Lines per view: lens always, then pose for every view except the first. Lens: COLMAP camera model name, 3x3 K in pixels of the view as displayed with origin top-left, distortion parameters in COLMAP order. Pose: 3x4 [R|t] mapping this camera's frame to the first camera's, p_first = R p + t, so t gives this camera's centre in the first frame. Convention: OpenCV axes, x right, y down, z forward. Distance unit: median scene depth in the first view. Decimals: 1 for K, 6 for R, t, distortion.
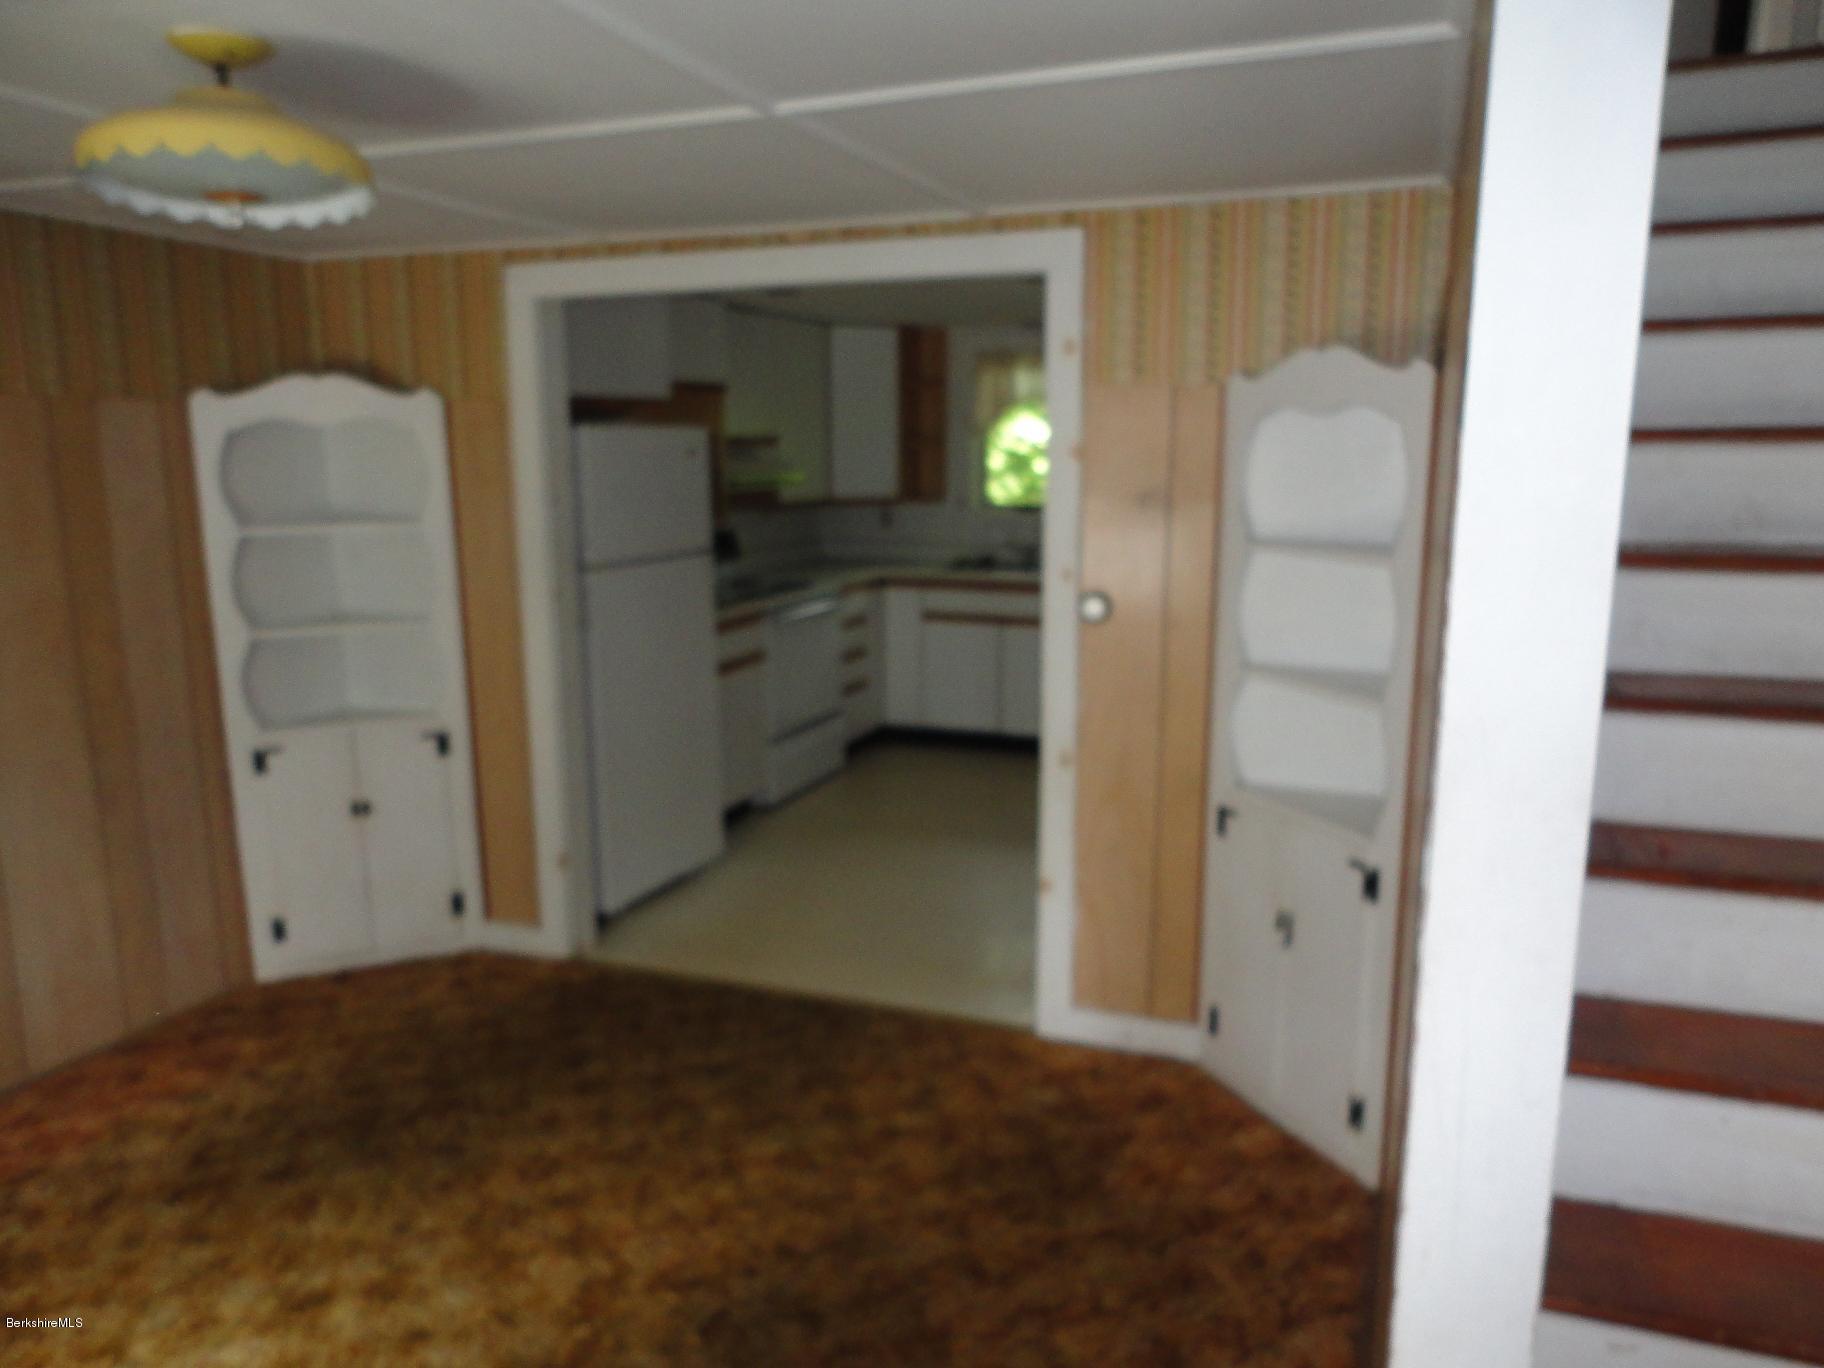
lens RADIAL K [[1322.3, 0, 911.8], [0, 1322.3, 681.1], [0, 0, 1]] dist [0.000024, -0.000203]
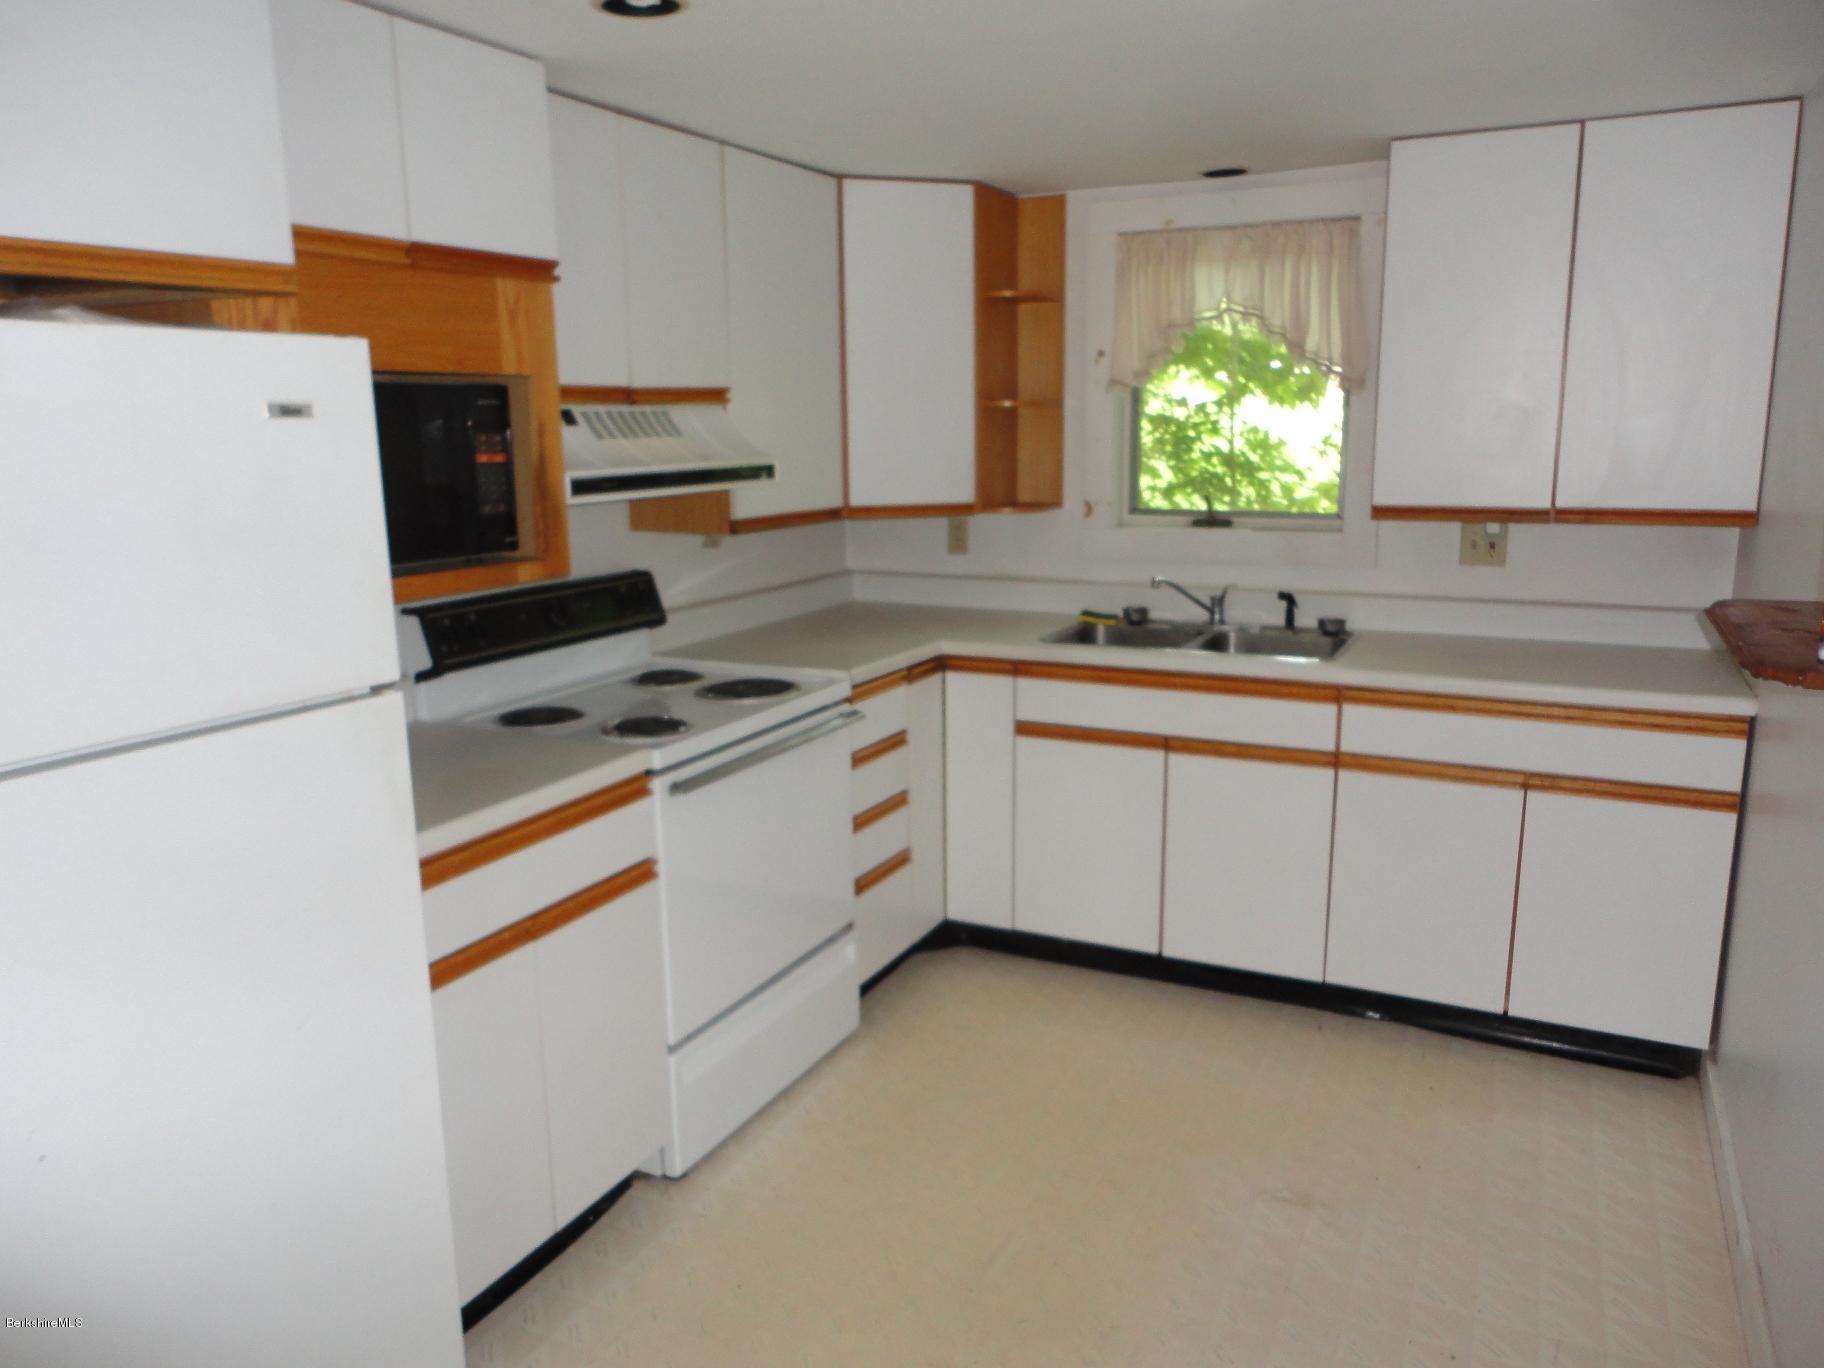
lens RADIAL K [[1322.3, 0, 915.6], [0, 1322.3, 690.5], [0, 0, 1]] dist [0.000024, -0.000203]
pose [[0.994970, 0.002891, -0.100127, 0.021386], [-0.001375, 0.999883, 0.015206, -0.071290], [0.100160, -0.014992, 0.994858, 0.466551]]
